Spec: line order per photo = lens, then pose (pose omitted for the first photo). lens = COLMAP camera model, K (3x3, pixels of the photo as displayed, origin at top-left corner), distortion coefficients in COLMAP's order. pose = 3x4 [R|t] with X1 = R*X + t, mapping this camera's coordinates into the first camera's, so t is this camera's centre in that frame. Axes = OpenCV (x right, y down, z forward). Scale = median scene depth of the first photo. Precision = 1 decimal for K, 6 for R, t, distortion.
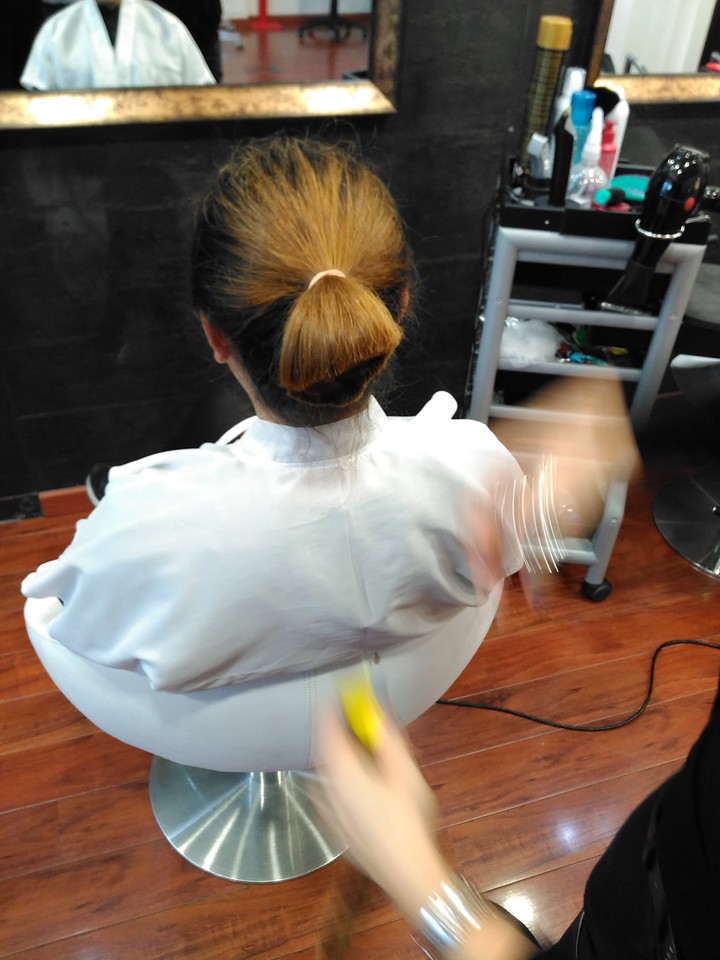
lens RADIAL K [[826.3, 0, 346.7], [0, 826.3, 479.8], [0, 0, 1]] dist [0.090494, -0.143010]
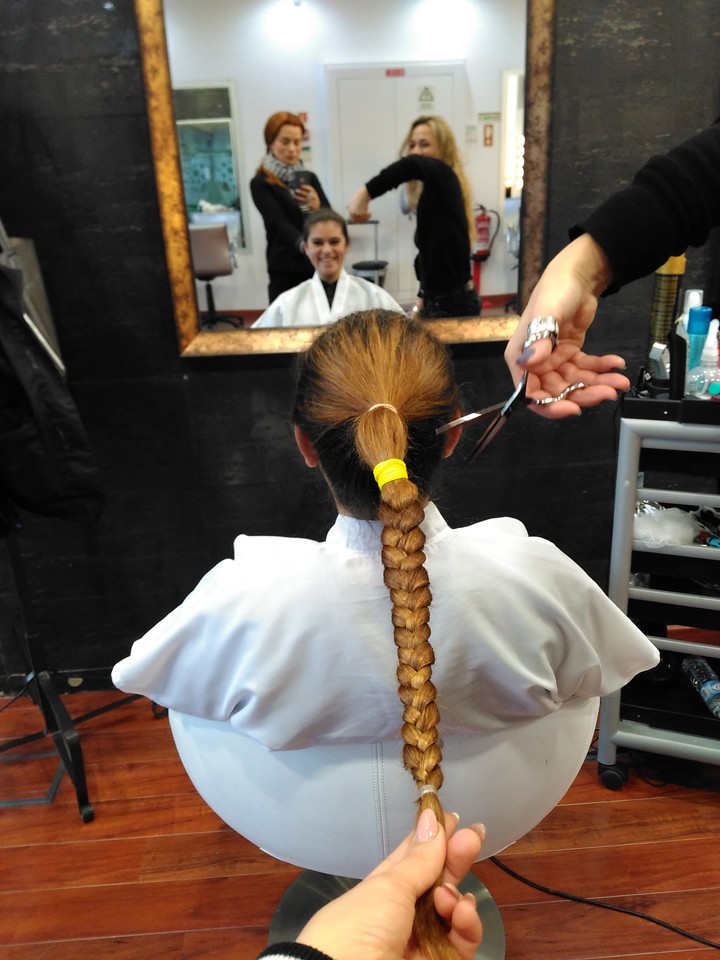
lens RADIAL K [[826.3, 0, 343.7], [0, 826.3, 470.7], [0, 0, 1]] dist [0.090494, -0.143010]
pose [[0.959574, 0.007038, -0.281367, 0.132289], [-0.095379, 0.948666, -0.301554, 0.126276], [0.264801, 0.316200, 0.910987, -0.083600]]
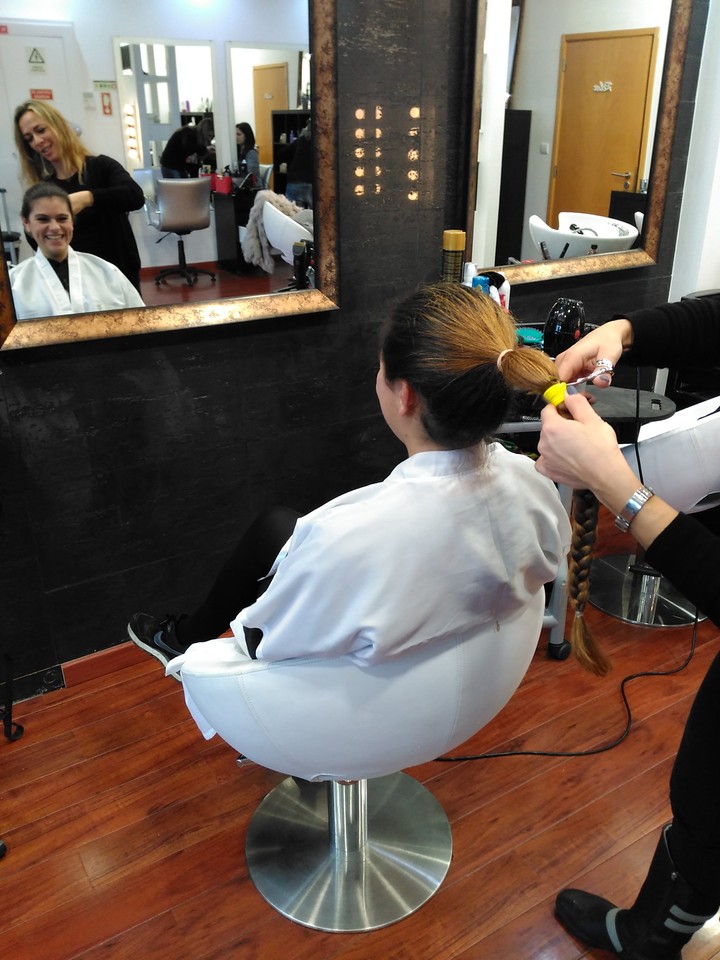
lens RADIAL K [[826.3, 0, 346.5], [0, 826.3, 479.0], [0, 0, 1]] dist [0.090494, -0.143010]
pose [[0.967899, -0.139741, 0.208914, -0.262637], [0.188285, 0.953737, -0.234380, 0.143020], [-0.166497, 0.266191, 0.949432, -0.198971]]
